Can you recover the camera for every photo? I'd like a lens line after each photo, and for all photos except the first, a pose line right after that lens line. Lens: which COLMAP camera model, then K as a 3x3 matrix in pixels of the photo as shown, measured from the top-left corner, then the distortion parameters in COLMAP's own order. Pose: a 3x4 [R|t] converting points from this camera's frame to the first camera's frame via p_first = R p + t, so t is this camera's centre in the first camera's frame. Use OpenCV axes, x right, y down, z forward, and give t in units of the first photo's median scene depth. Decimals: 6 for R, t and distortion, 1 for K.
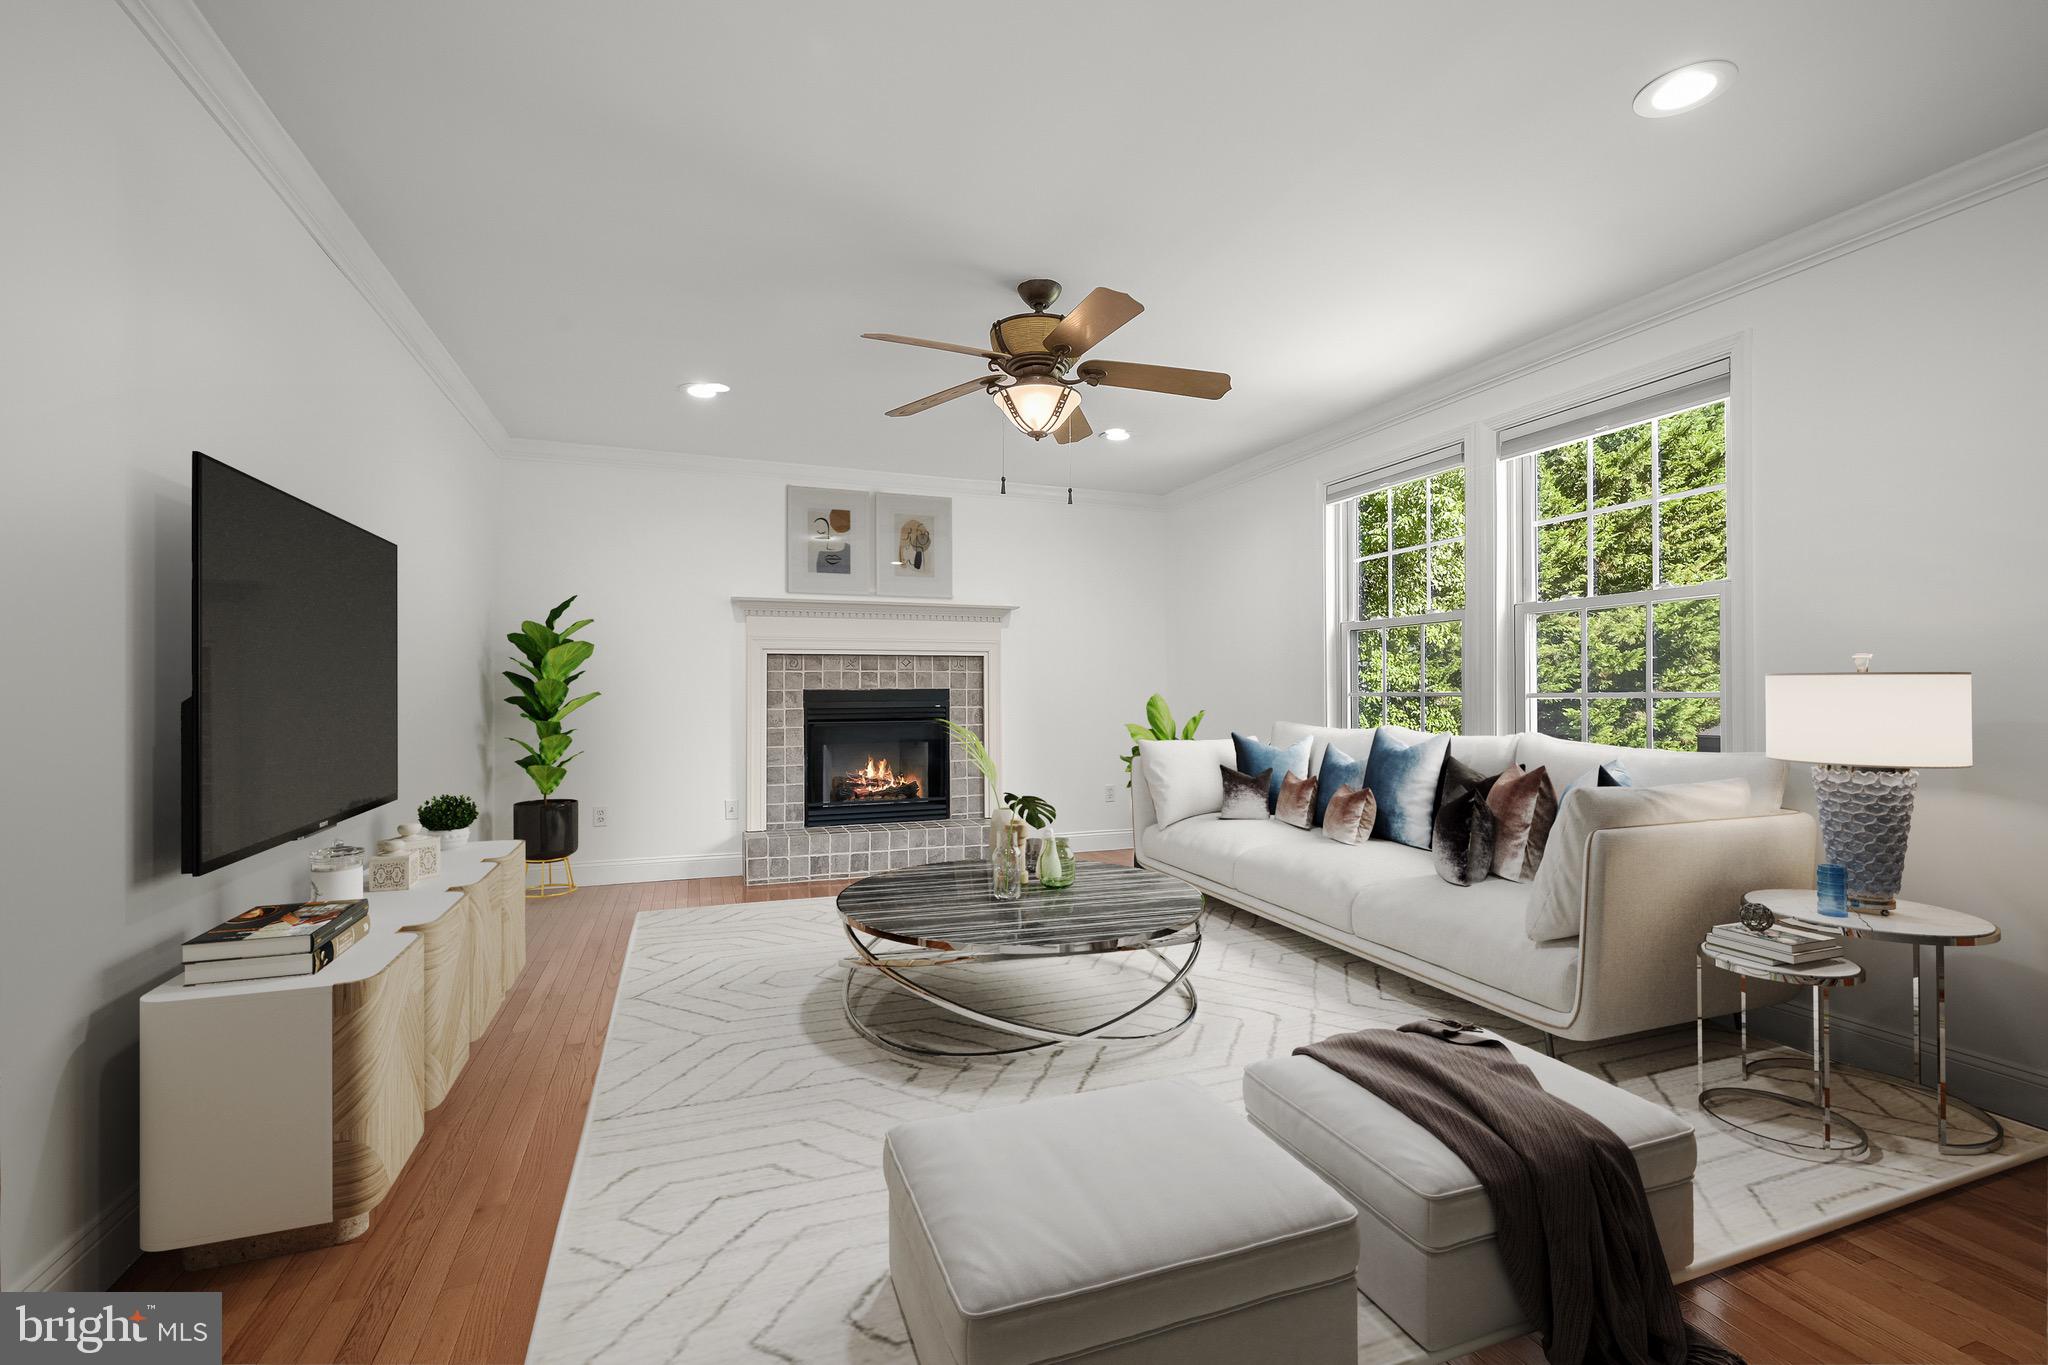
lens RADIAL K [[870.3, 0, 1017.1], [0, 870.3, 682.8], [0, 0, 1]] dist [-0.001796, 0.000301]
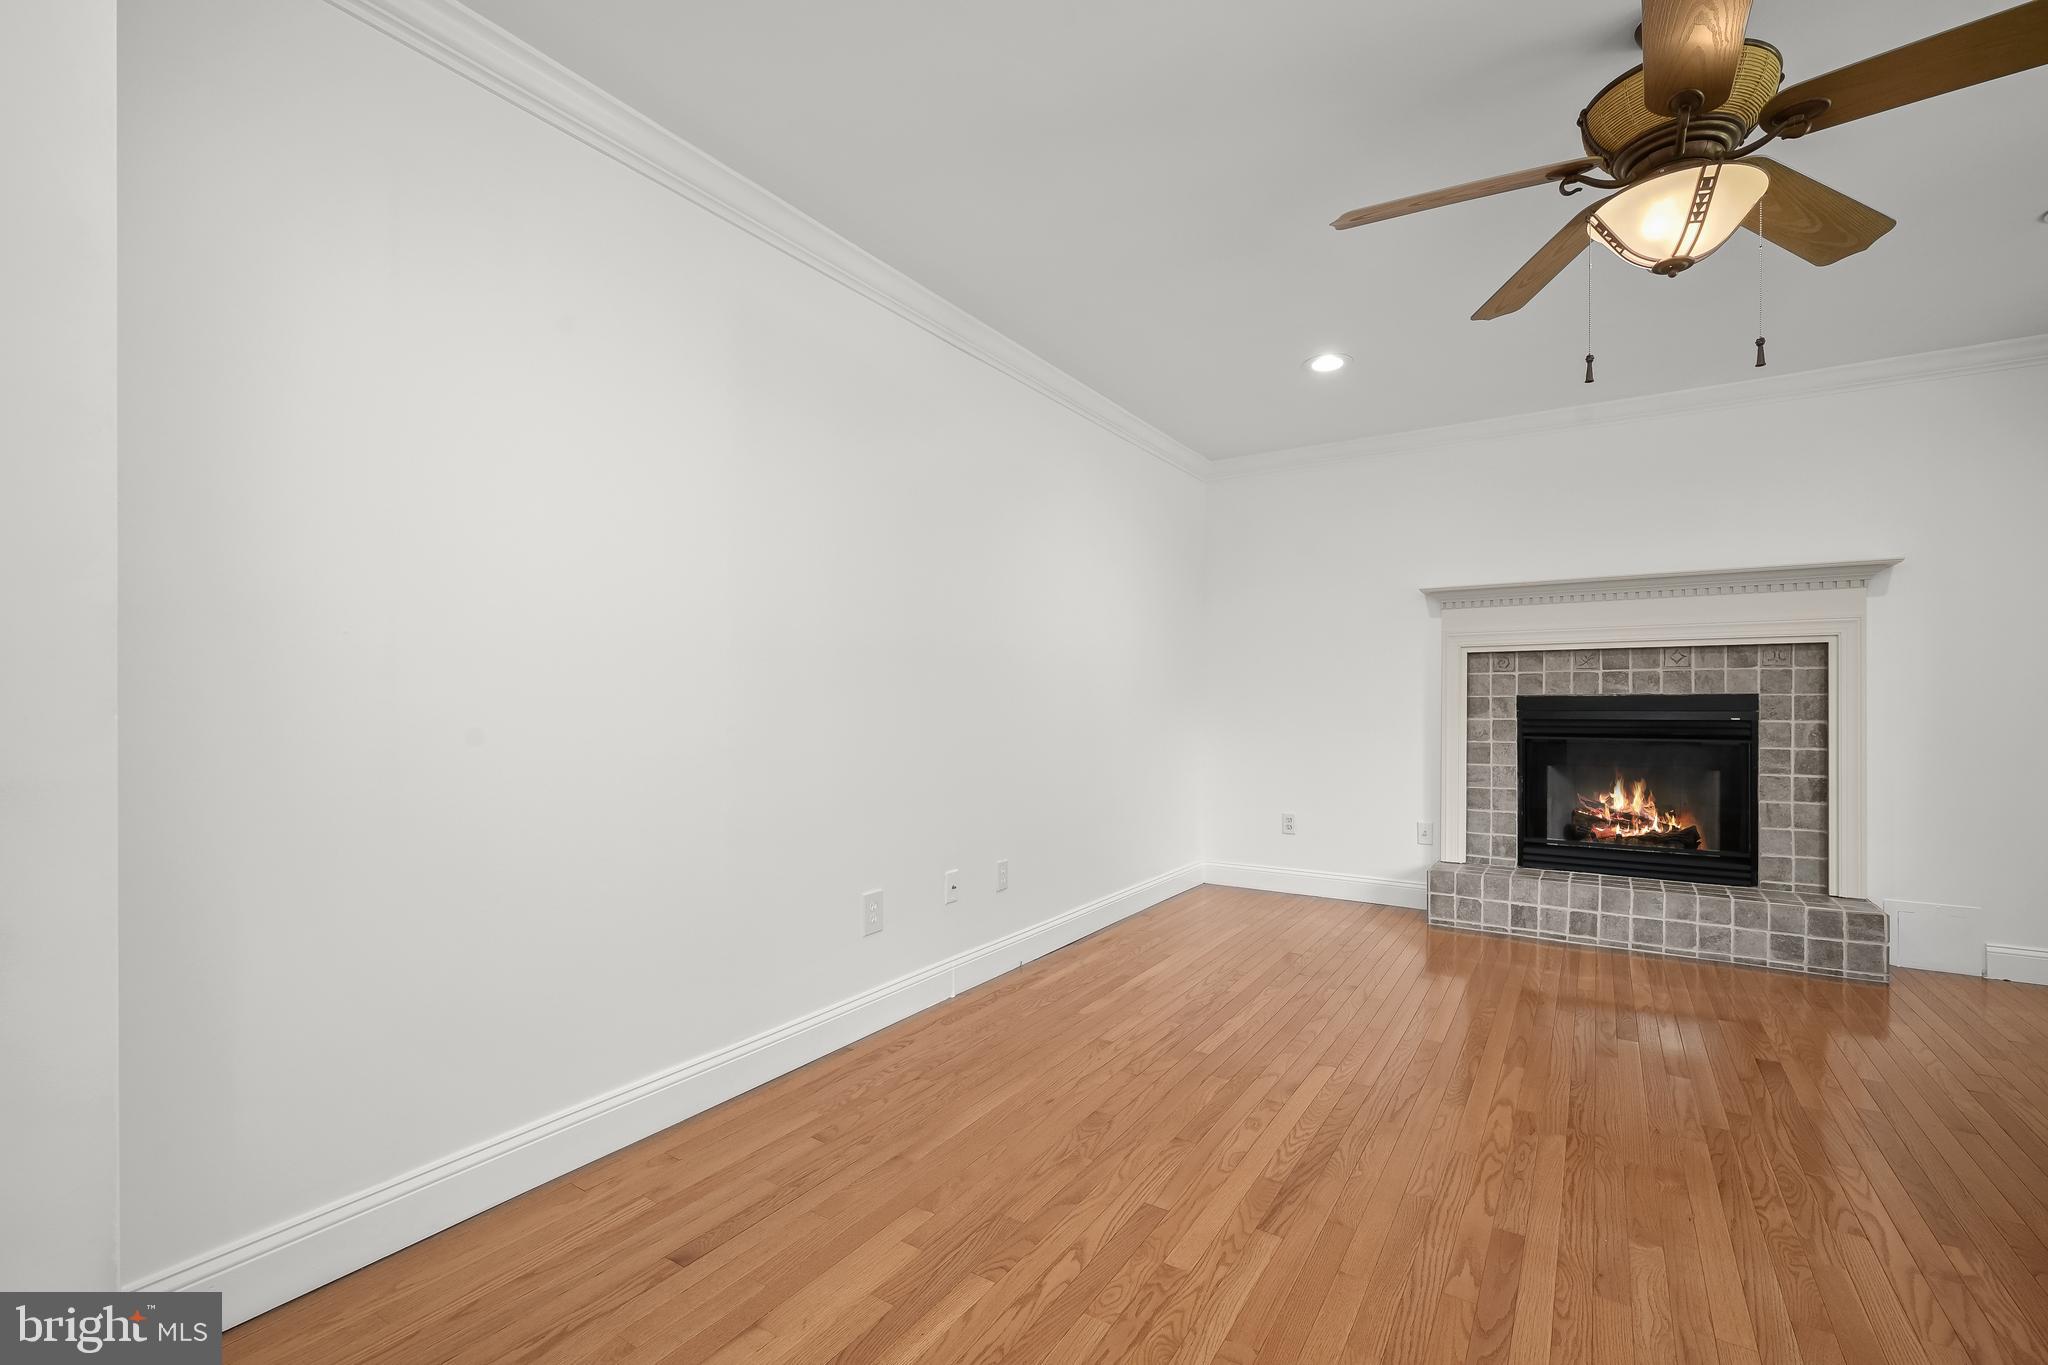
lens RADIAL K [[870.3, 0, 1025.8], [0, 870.3, 697.9], [0, 0, 1]] dist [-0.001796, 0.000301]
pose [[0.598768, -0.000706, -0.800922, 0.126676], [0.007768, 0.999958, 0.004926, 0.002470], [0.800885, -0.009171, 0.598748, 0.153169]]
